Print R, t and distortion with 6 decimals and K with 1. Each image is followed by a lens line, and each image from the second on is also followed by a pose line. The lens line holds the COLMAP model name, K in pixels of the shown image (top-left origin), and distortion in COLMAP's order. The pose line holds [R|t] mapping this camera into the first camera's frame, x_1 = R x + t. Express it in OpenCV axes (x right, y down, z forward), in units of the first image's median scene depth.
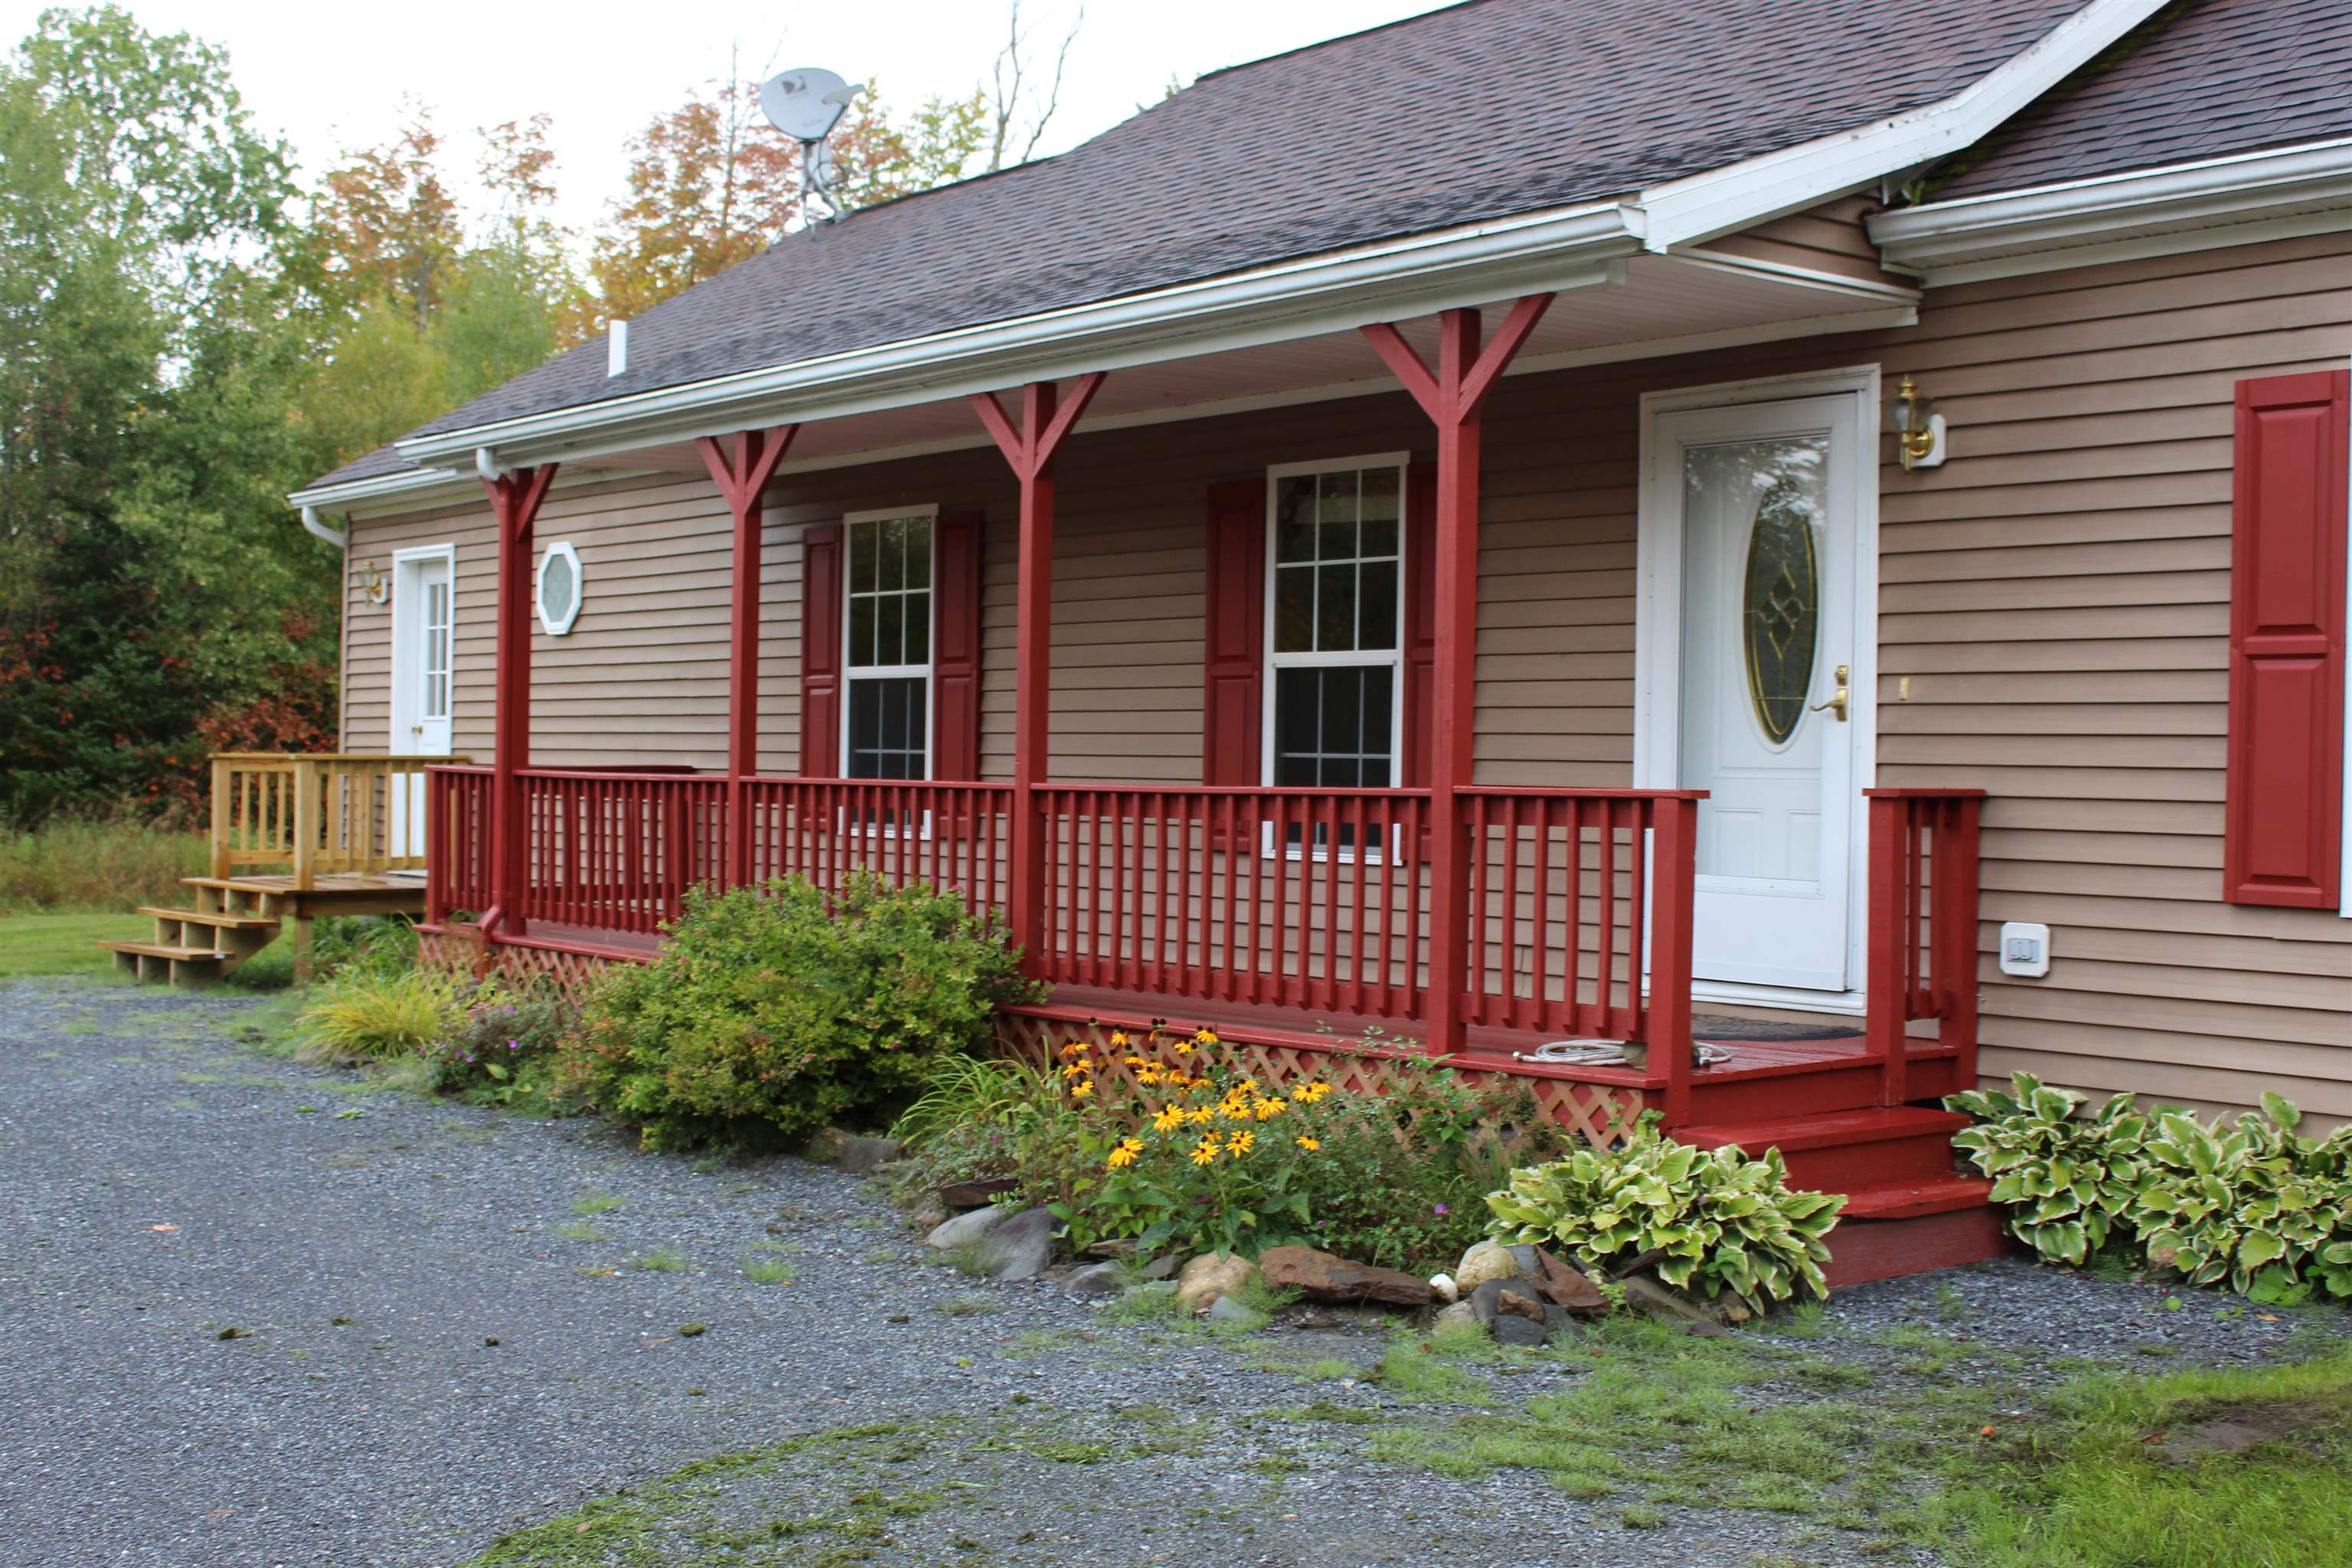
lens RADIAL K [[2743.7, 0, 1183.5], [0, 2743.7, 792.8], [0, 0, 1]] dist [-0.072789, 0.000000]
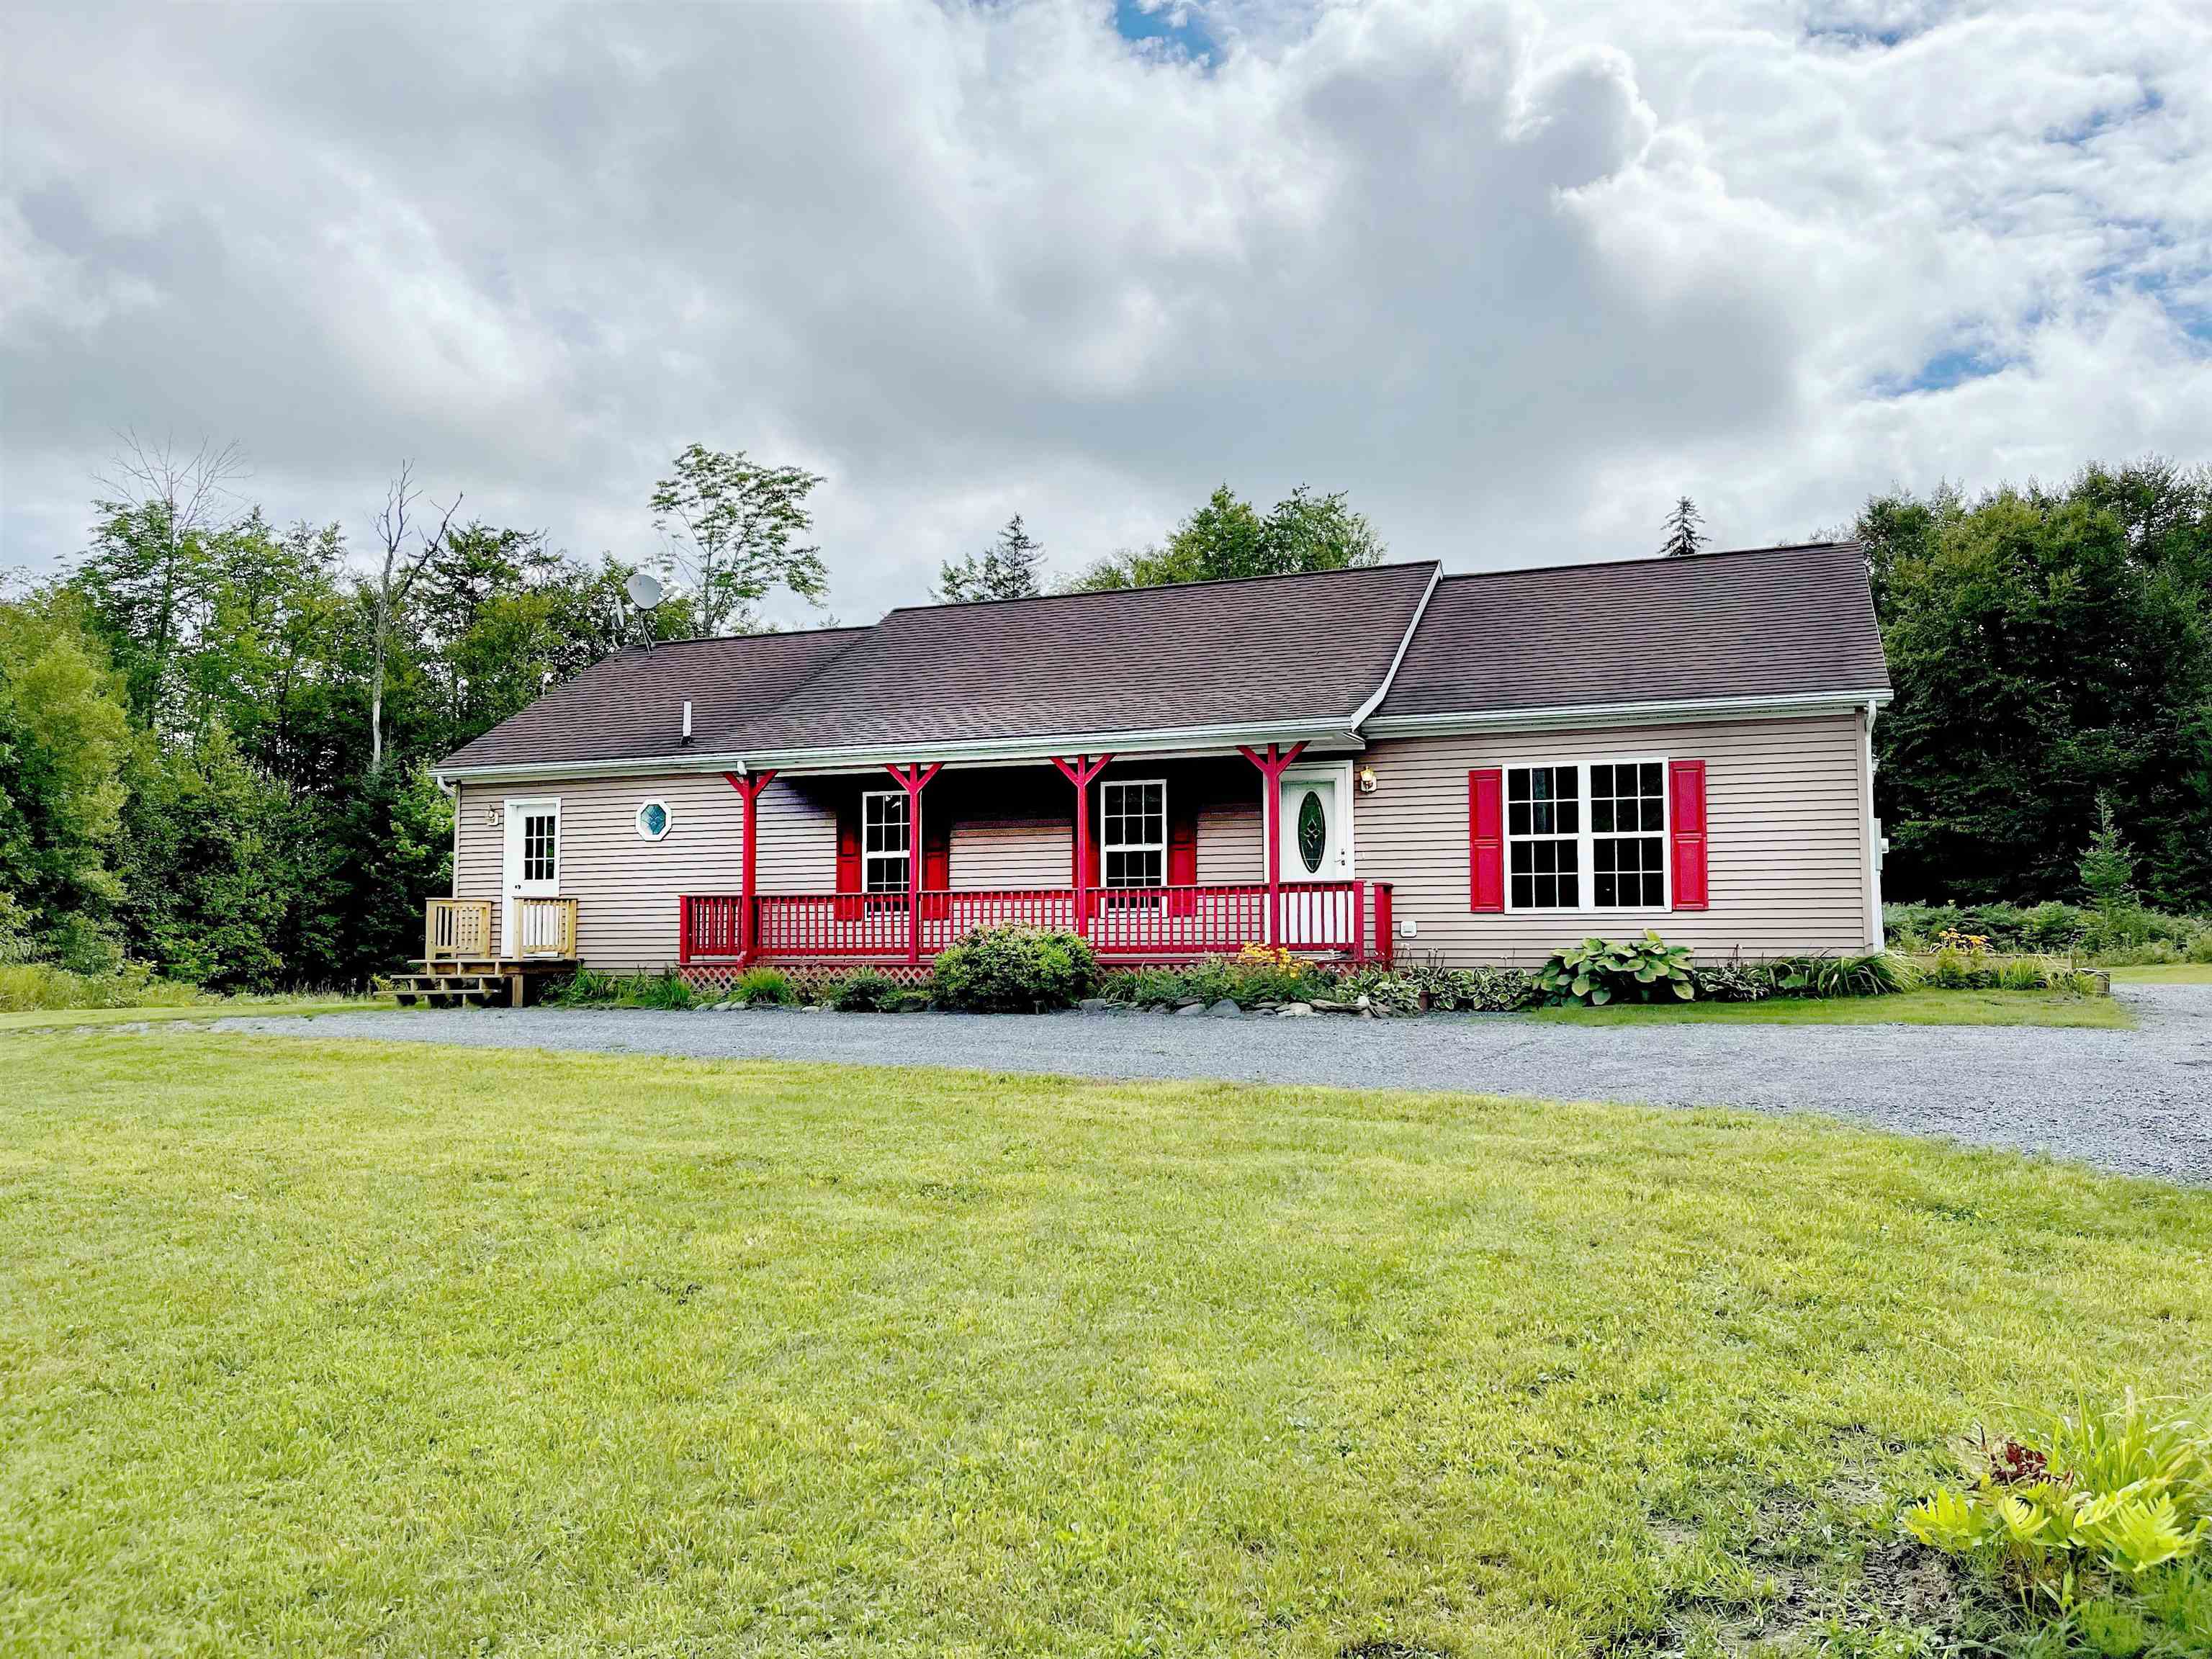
lens RADIAL K [[1691.4, 0, 1103.1], [0, 1691.4, 820.6], [0, 0, 1]] dist [0.067825, -0.066383]
pose [[0.875947, 0.017614, 0.482085, -1.004812], [0.022813, 0.996703, -0.077869, 0.073397], [-0.481867, 0.079207, 0.872657, -0.669725]]
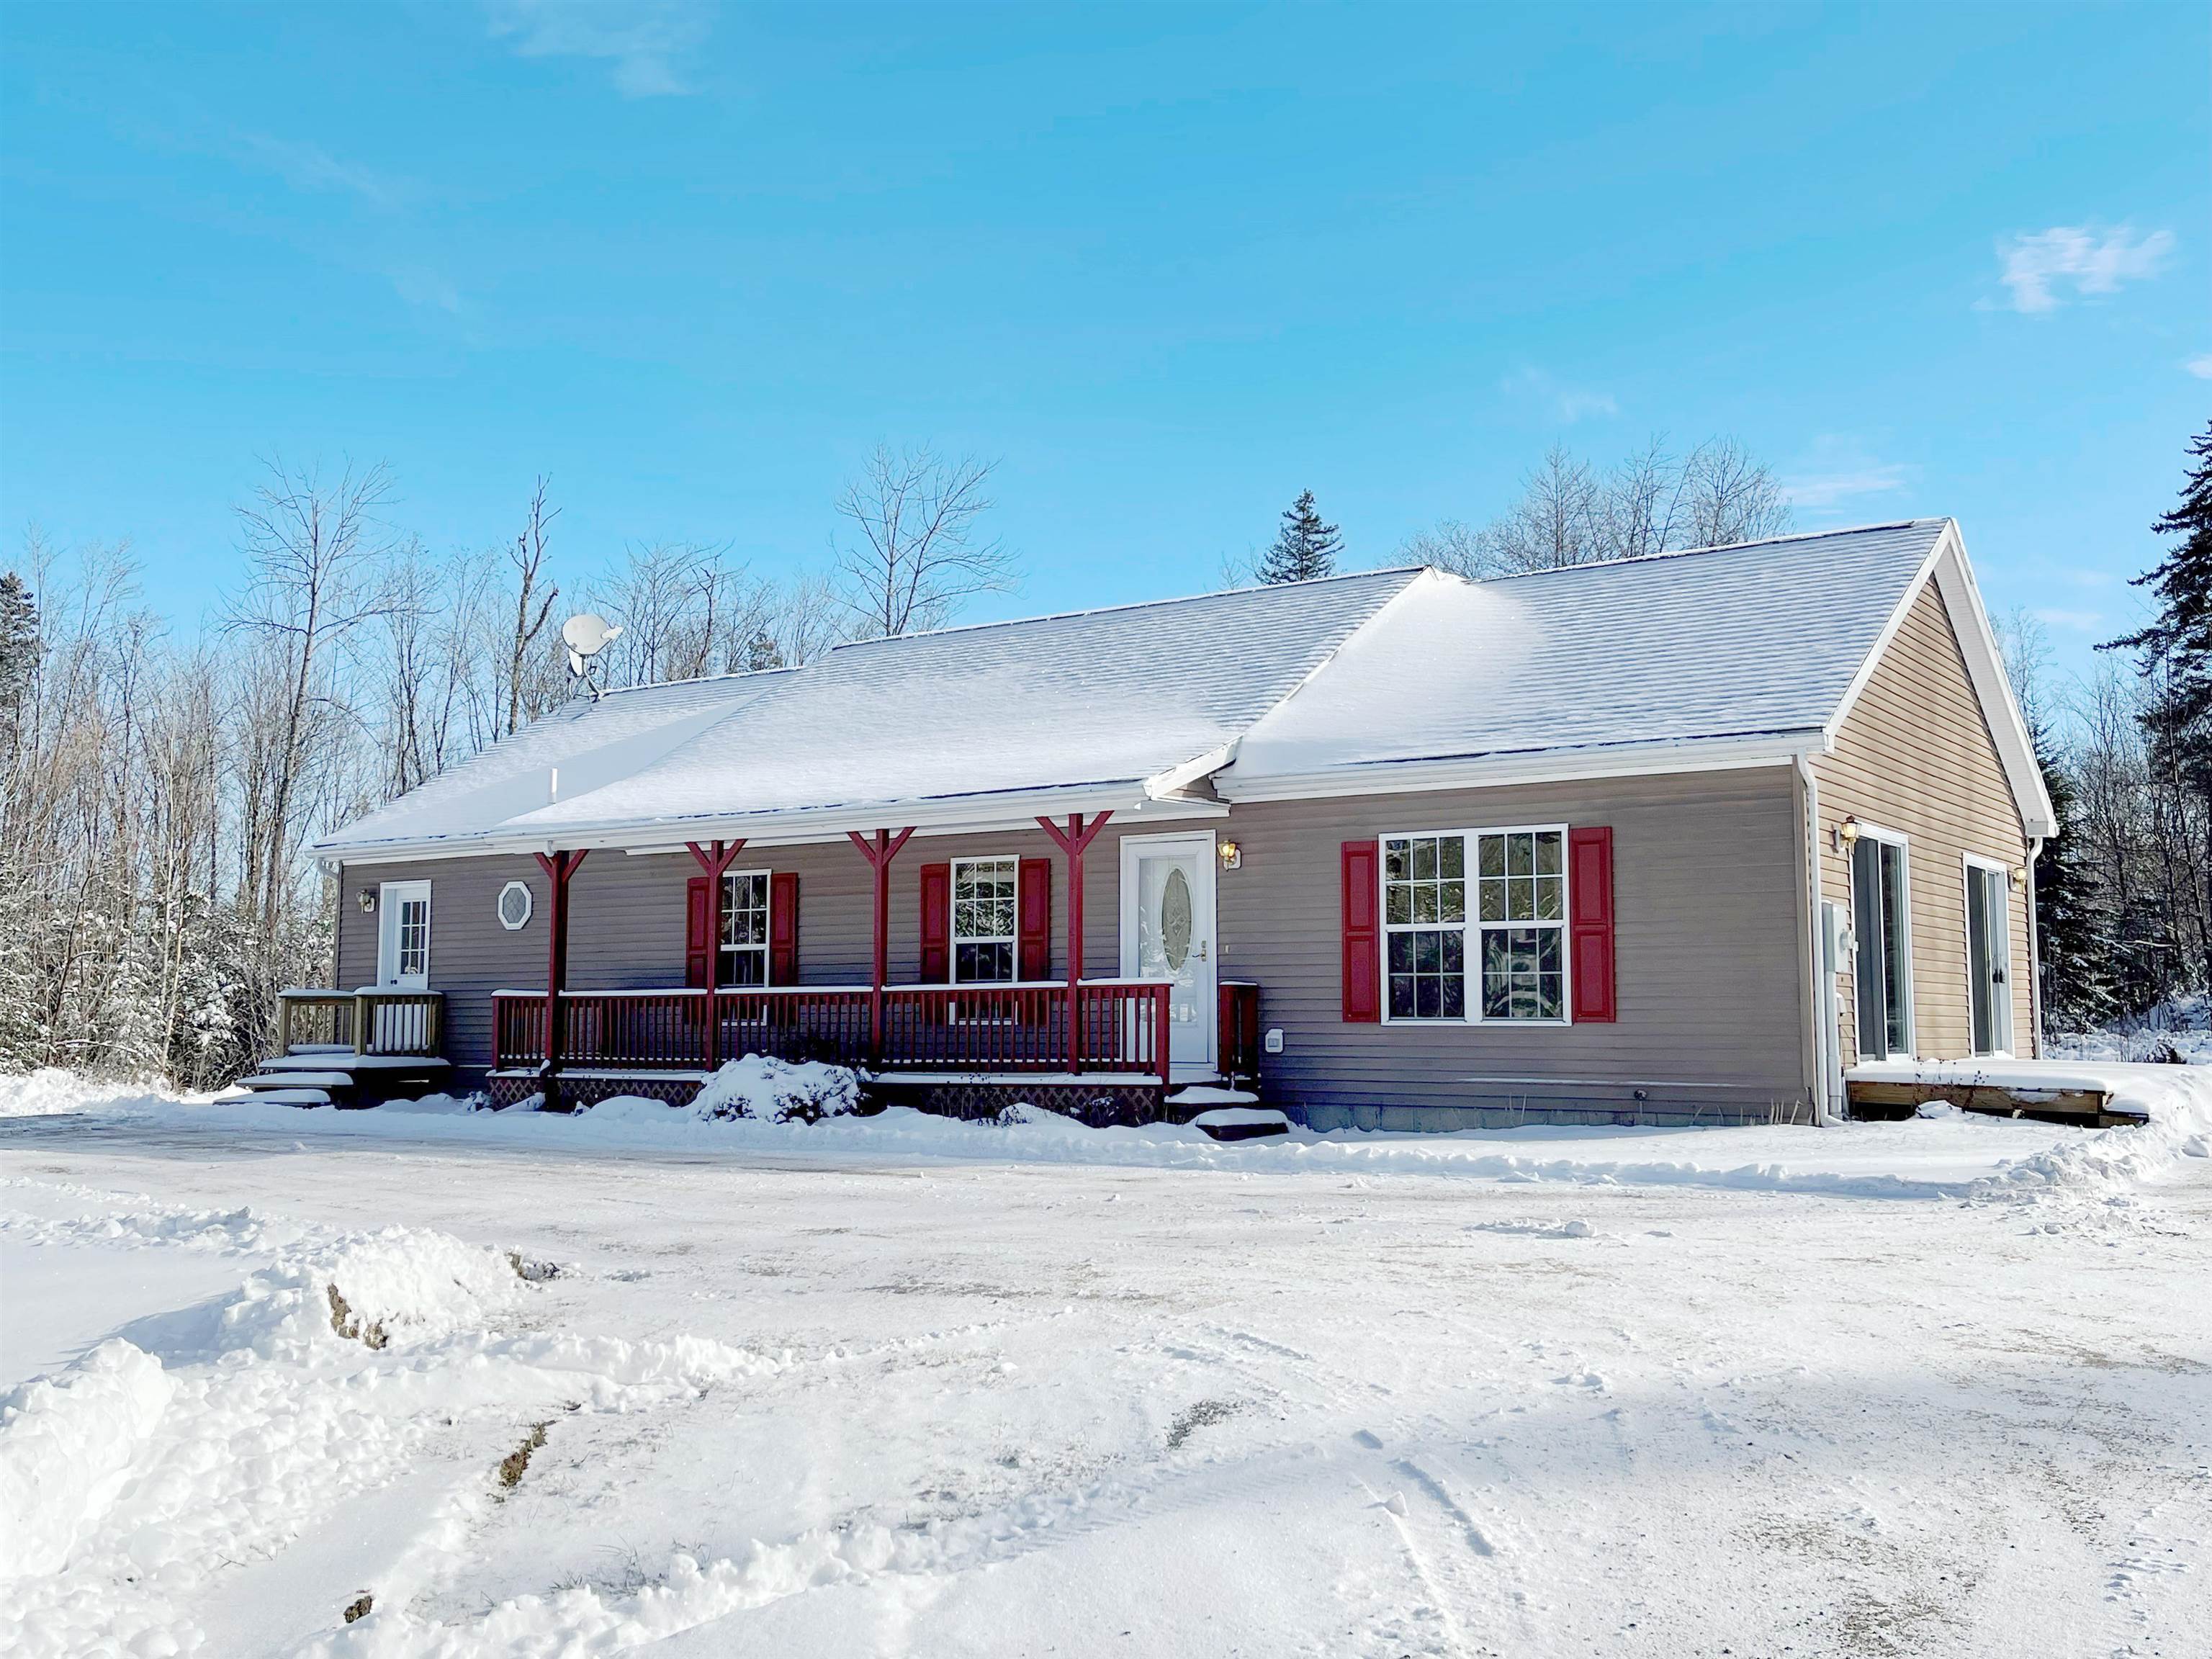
lens RADIAL K [[2121.5, 0, 1111.6], [0, 2121.5, 841.2], [0, 0, 1]] dist [0.055496, 0.000000]
pose [[0.962104, 0.008488, 0.272551, -0.407502], [0.017481, 0.995540, -0.092711, 0.046360], [-0.272122, 0.093962, 0.957664, -0.966379]]
